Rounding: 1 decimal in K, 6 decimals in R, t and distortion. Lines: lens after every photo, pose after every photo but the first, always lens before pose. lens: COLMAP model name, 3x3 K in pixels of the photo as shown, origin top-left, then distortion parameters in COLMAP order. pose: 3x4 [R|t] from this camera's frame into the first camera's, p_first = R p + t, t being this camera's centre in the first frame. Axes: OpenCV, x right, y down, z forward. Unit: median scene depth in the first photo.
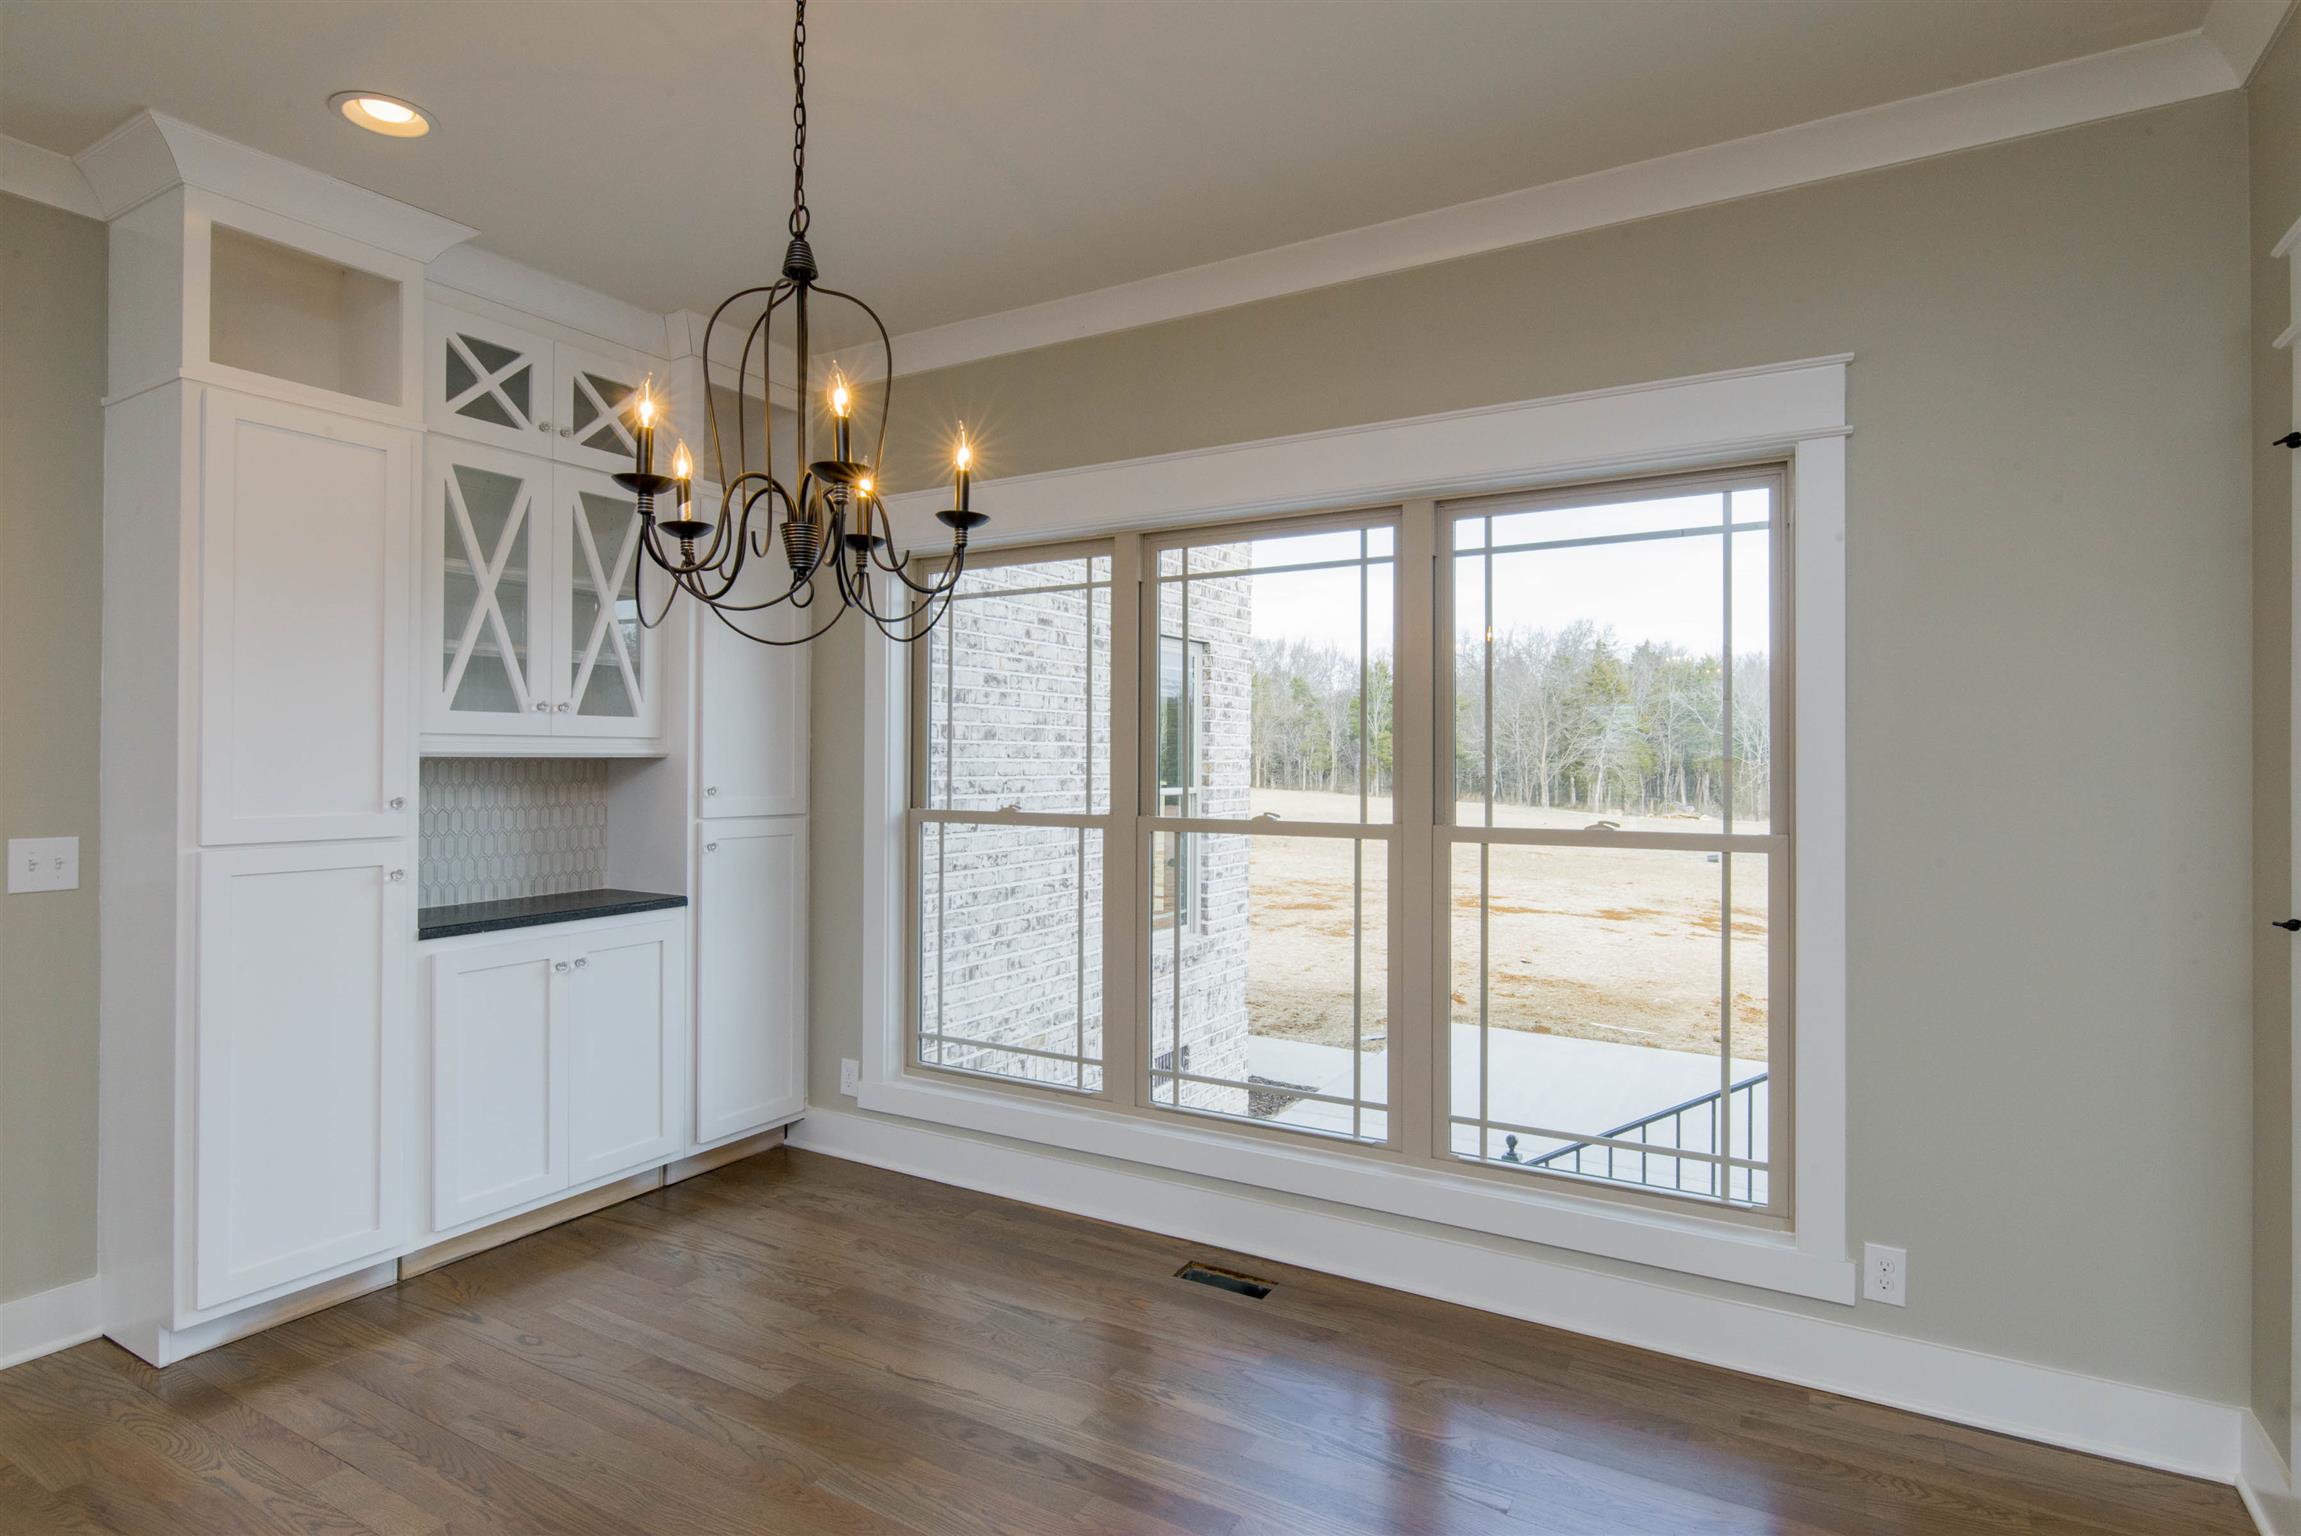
lens RADIAL K [[1252.6, 0, 1149.5], [0, 1252.6, 803.0], [0, 0, 1]] dist [-0.009177, -0.000394]
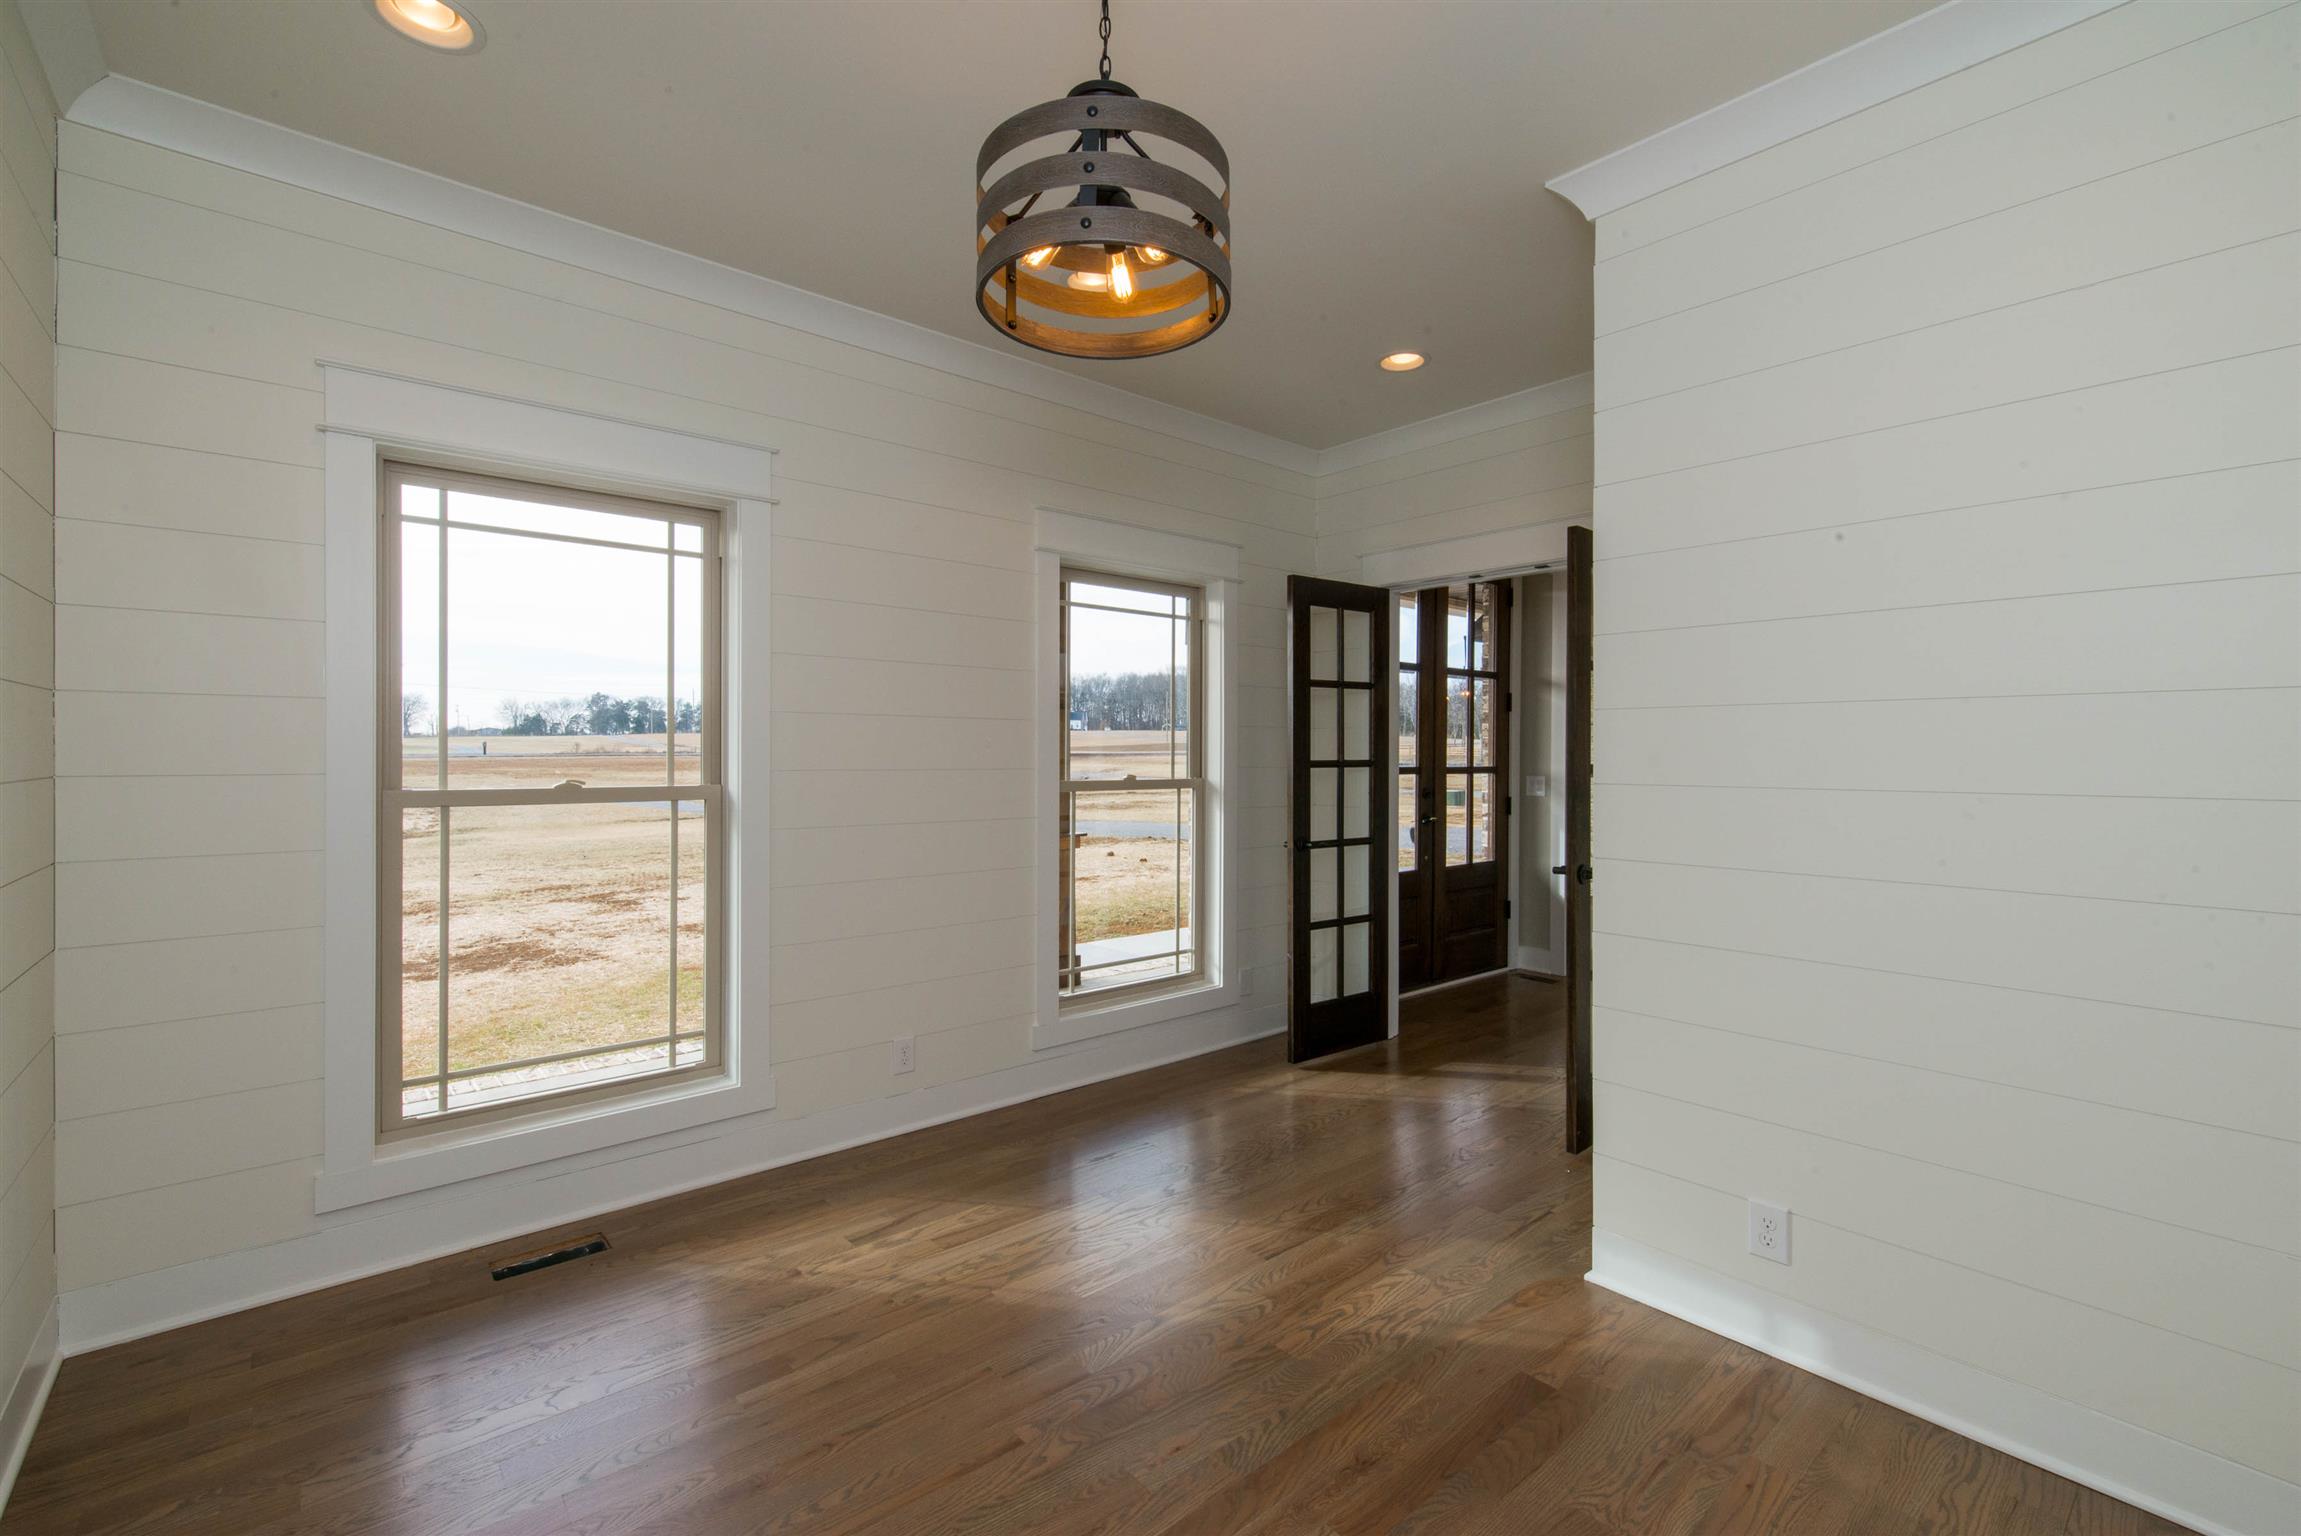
lens RADIAL K [[983.8, 0, 1140.3], [0, 983.8, 770.4], [0, 0, 1]] dist [-0.004893, -0.000723]
pose [[0.300380, -0.023400, 0.953532, -0.365643], [0.012412, 0.999710, 0.020623, -0.007864], [-0.953739, 0.005641, 0.300584, 0.232267]]
